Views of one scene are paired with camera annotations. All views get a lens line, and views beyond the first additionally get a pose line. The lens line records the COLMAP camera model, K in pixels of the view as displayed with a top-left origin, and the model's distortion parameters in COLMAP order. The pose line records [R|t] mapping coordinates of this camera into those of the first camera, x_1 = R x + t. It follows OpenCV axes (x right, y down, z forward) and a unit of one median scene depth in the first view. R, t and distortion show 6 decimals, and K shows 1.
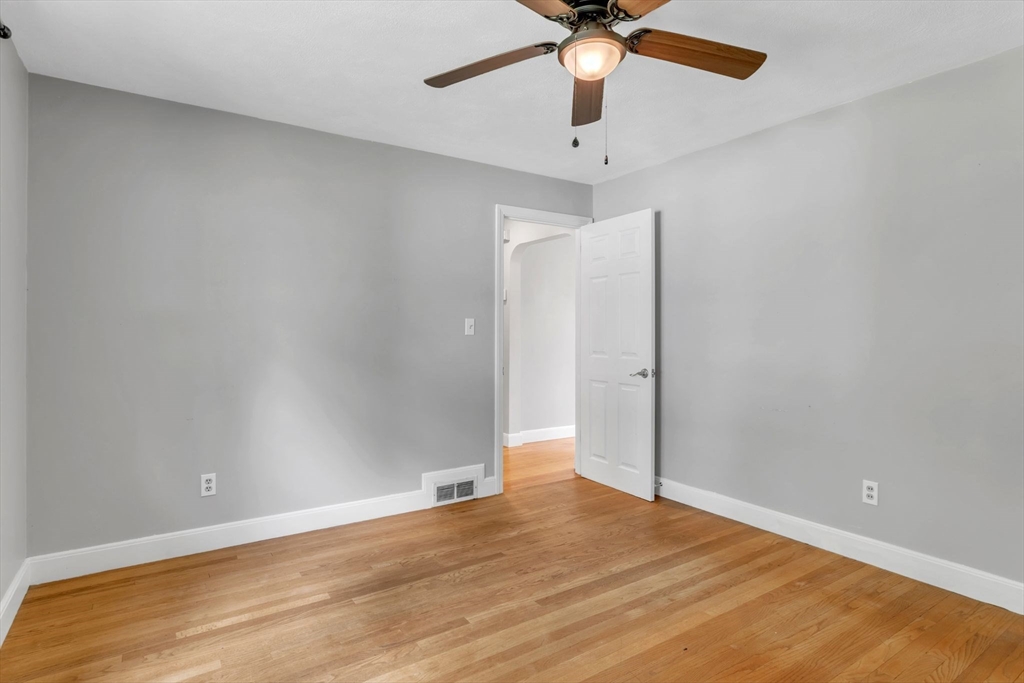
lens RADIAL K [[545.4, 0, 517.0], [0, 545.4, 334.6], [0, 0, 1]] dist [-0.020517, 0.014003]
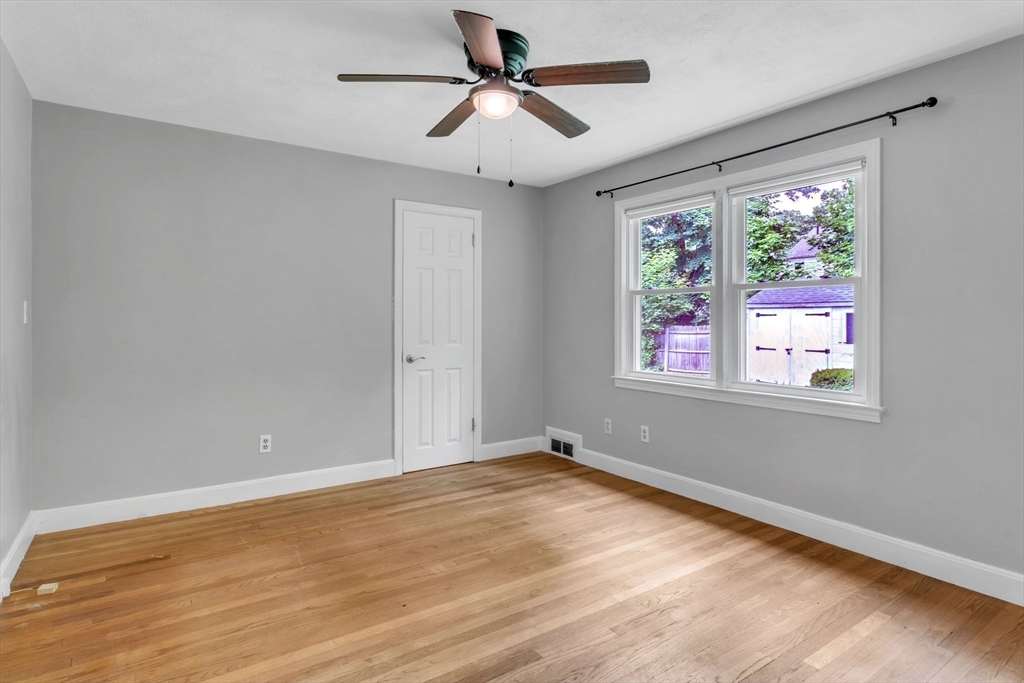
lens RADIAL K [[545.4, 0, 517.0], [0, 545.4, 334.6], [0, 0, 1]] dist [-0.020517, 0.014003]
pose [[-0.999904, -0.003928, -0.013257, 0.090205], [-0.004347, 0.999488, 0.031714, -0.010297], [0.013125, 0.031769, -0.999409, 1.957389]]
